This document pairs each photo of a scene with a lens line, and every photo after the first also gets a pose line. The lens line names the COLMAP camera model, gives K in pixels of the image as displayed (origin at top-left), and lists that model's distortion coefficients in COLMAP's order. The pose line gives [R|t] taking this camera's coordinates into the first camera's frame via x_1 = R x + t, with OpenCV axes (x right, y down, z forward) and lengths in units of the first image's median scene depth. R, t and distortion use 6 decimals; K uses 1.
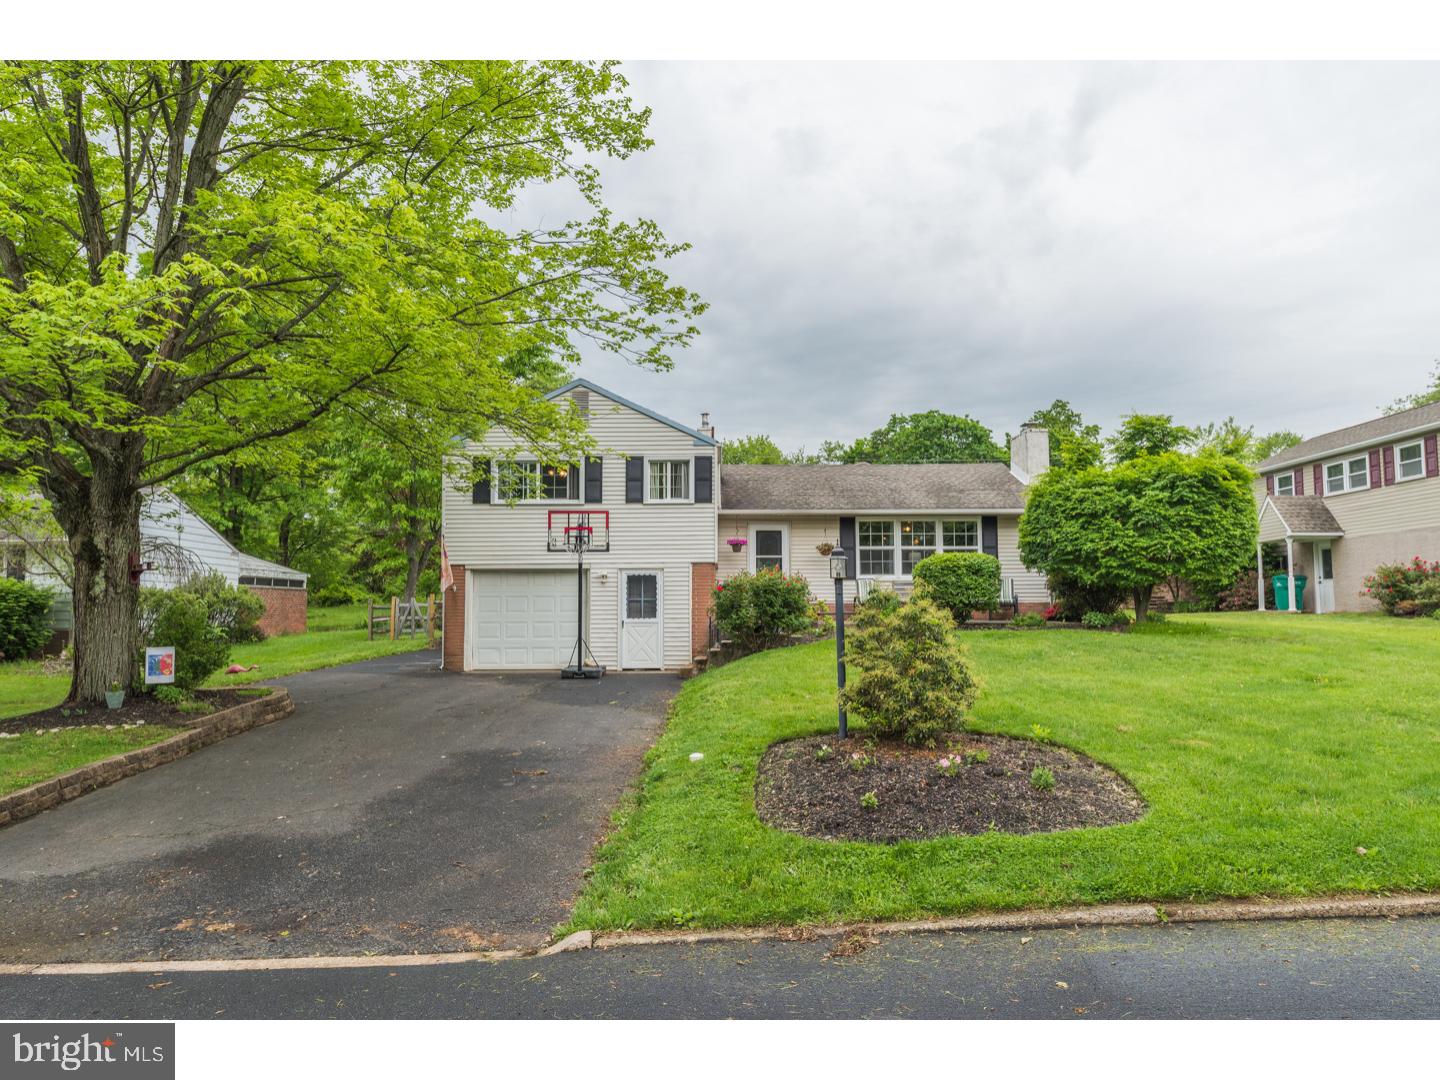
lens RADIAL K [[990.5, 0, 720.0], [0, 990.5, 540.0], [0, 0, 1]] dist [0.005001, 0.001524]
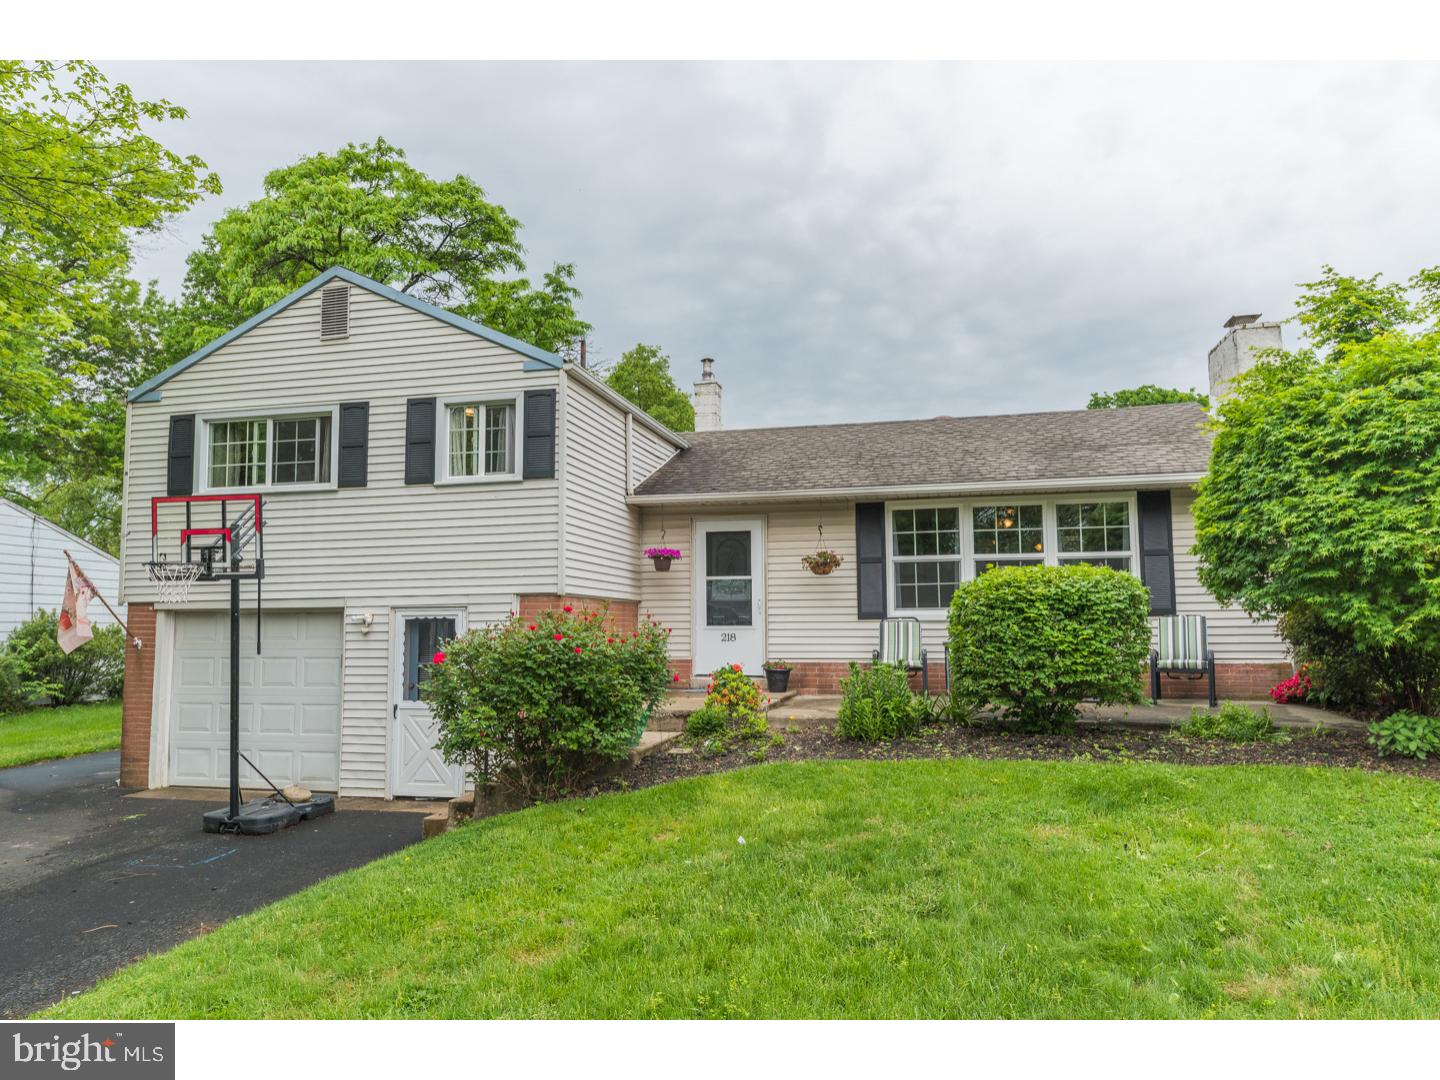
lens RADIAL K [[958.2, 0, 720.0], [0, 958.2, 540.0], [0, 0, 1]] dist [0.003344, -0.002233]
pose [[0.971466, -0.025032, -0.235852, 0.193412], [0.021216, 0.999600, -0.018701, 0.006040], [0.236226, 0.013164, 0.971609, 0.532465]]
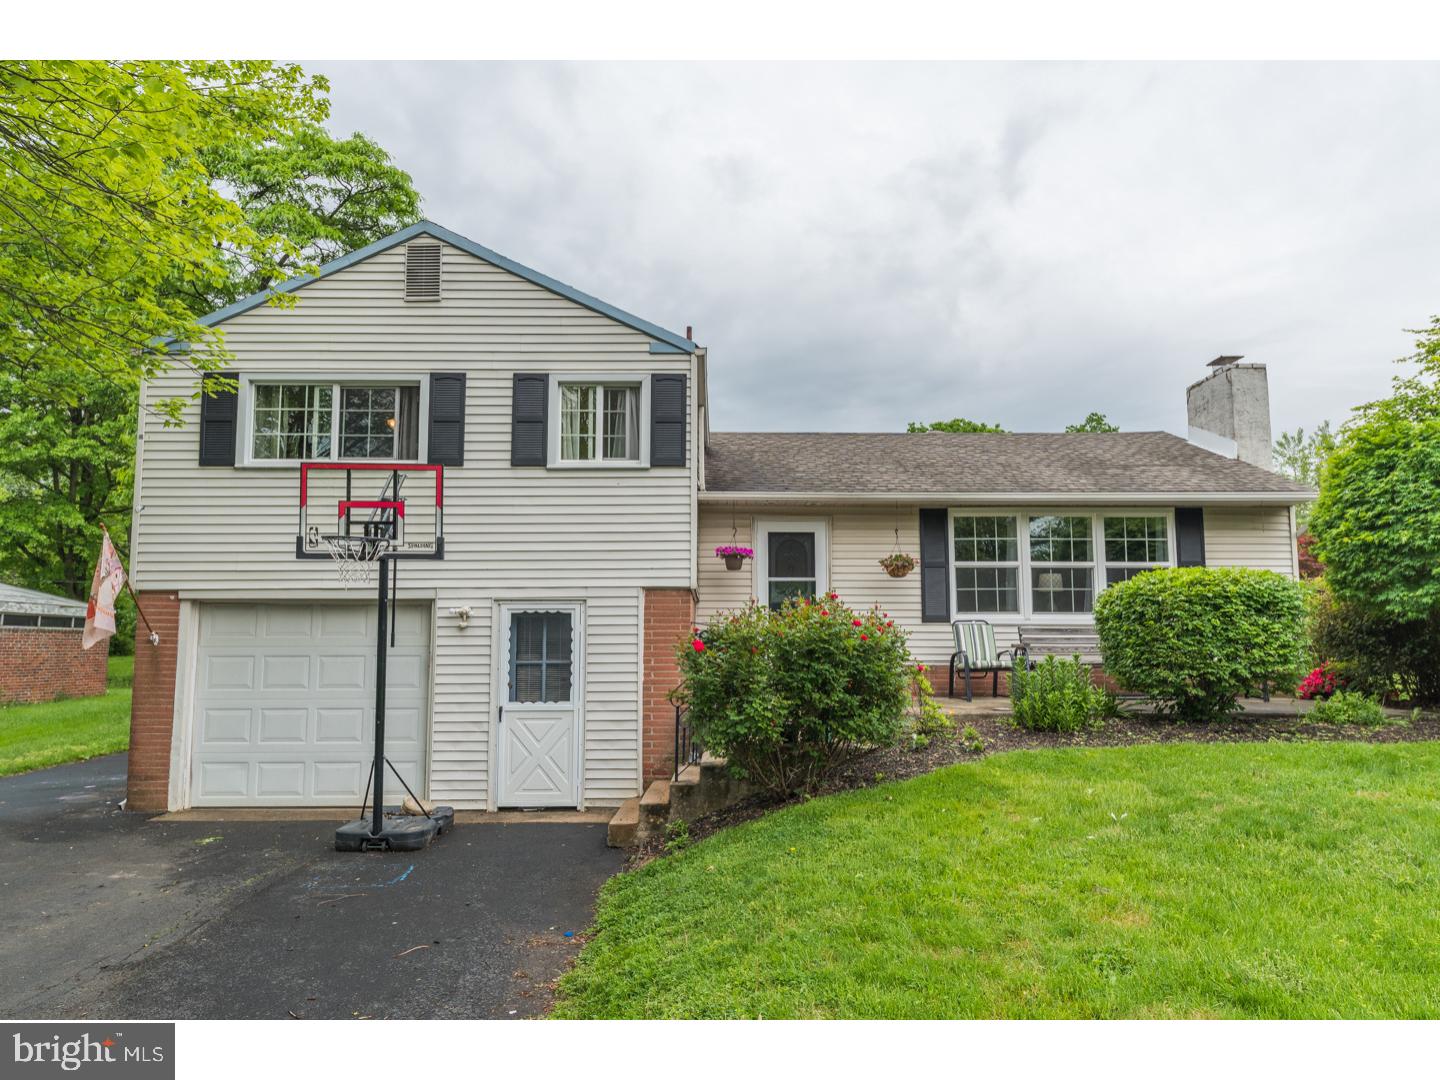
lens RADIAL K [[990.5, 0, 720.0], [0, 990.5, 540.0], [0, 0, 1]] dist [0.005001, 0.001524]
pose [[0.999926, 0.003952, 0.011467, 0.003591], [-0.003530, 0.999324, -0.036584, 0.016994], [-0.011604, 0.036541, 0.999265, 0.504989]]
